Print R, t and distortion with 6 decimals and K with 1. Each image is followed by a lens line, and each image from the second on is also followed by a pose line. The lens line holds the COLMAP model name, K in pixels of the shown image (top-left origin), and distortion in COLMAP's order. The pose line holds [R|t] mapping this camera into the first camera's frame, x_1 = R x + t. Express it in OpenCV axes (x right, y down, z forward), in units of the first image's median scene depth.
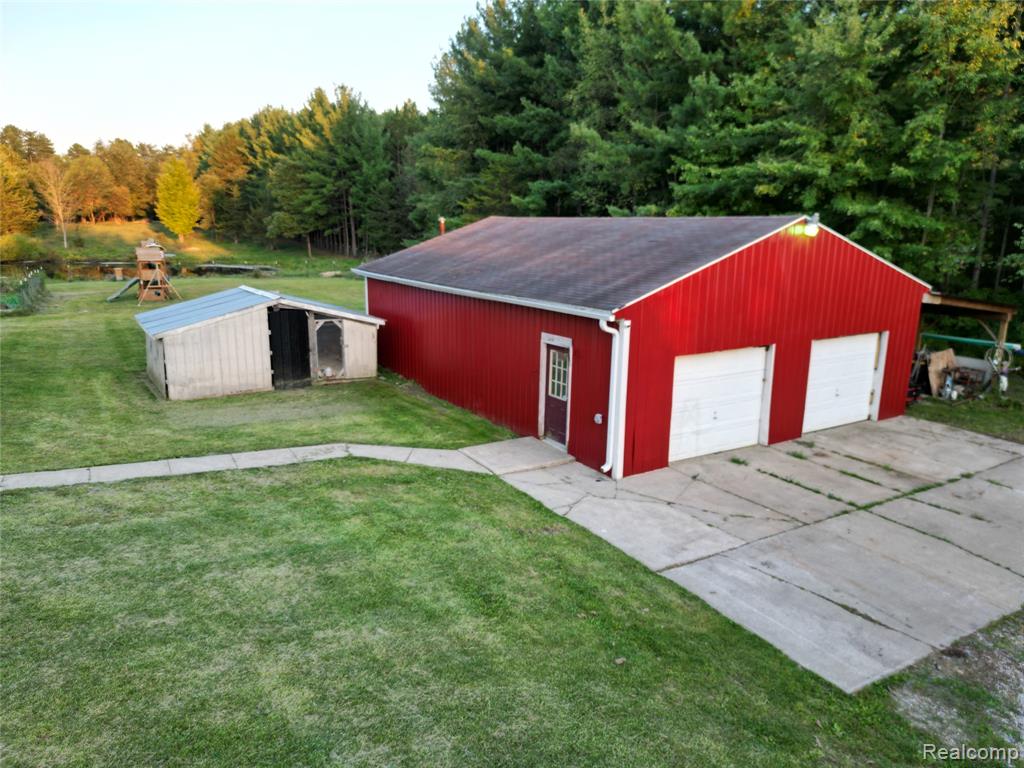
lens RADIAL K [[725.2, 0, 512.0], [0, 725.2, 384.0], [0, 0, 1]] dist [0.006594, 0.000856]
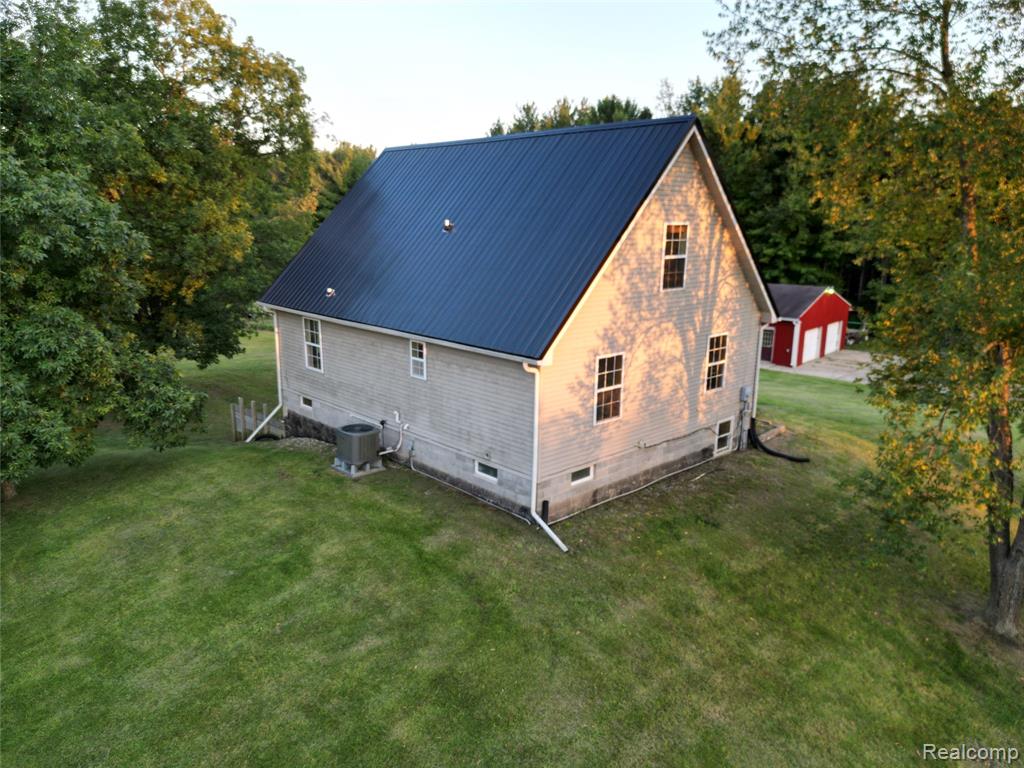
lens RADIAL K [[725.2, 0, 512.0], [0, 725.2, 384.0], [0, 0, 1]] dist [0.006594, 0.000856]
pose [[0.958387, -0.061226, 0.278830, -1.606735], [0.059134, 0.998123, 0.015915, 0.057520], [-0.279281, 0.001235, 0.960209, -1.464462]]
